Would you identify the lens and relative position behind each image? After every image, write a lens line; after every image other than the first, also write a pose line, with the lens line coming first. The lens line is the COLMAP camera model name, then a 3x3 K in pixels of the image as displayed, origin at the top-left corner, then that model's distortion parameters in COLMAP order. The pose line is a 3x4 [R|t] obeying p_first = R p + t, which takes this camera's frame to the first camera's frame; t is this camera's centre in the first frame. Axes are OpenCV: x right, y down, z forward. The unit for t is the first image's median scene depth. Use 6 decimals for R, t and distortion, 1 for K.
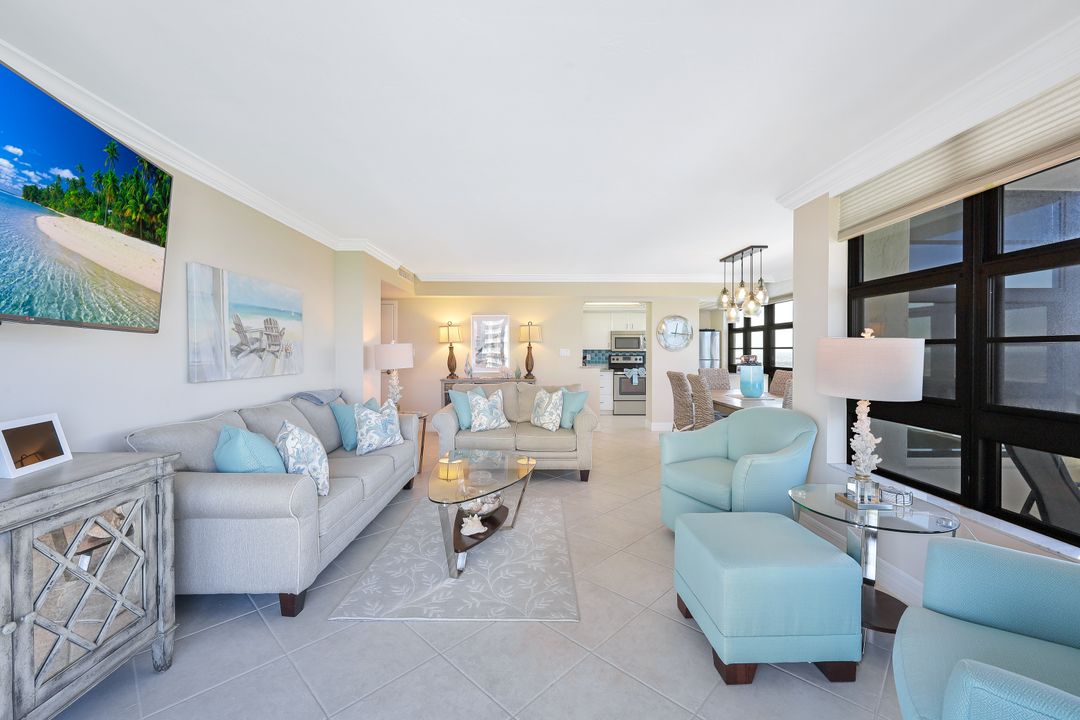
lens RADIAL K [[440.1, 0, 536.8], [0, 440.1, 353.8], [0, 0, 1]] dist [0.007814, -0.000069]
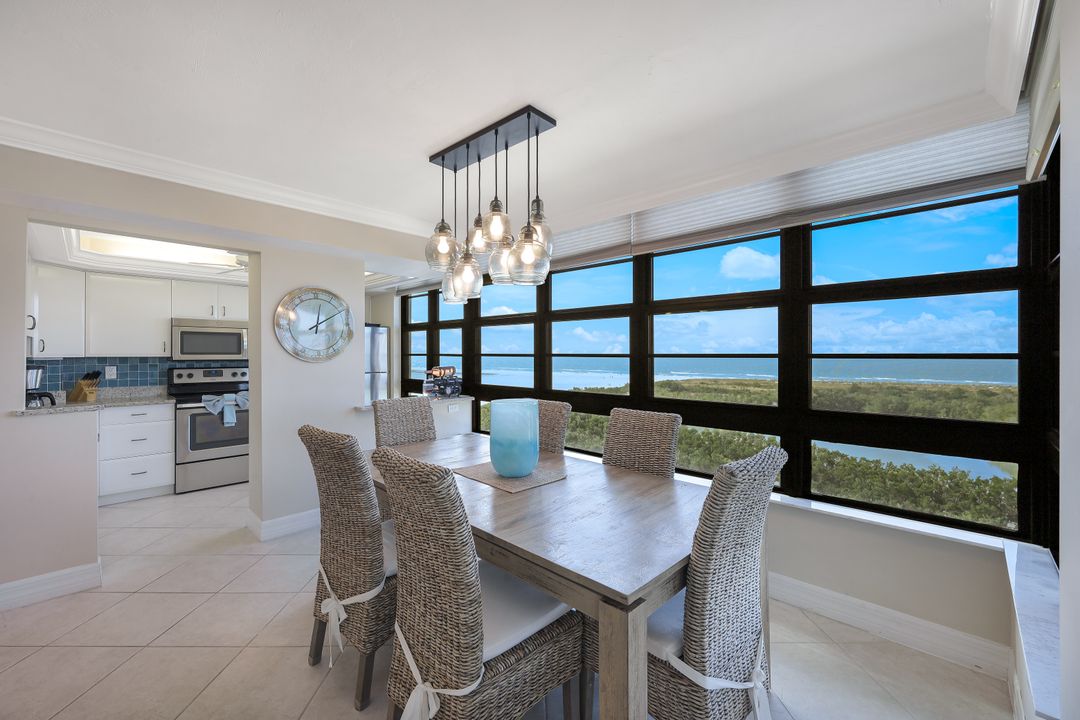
lens RADIAL K [[440.1, 0, 536.8], [0, 440.1, 353.8], [0, 0, 1]] dist [0.007814, -0.000069]
pose [[0.706498, -0.003672, 0.707706, 0.137435], [0.003485, 0.999992, 0.001709, -0.015533], [-0.707707, 0.001259, 0.706505, 0.470319]]
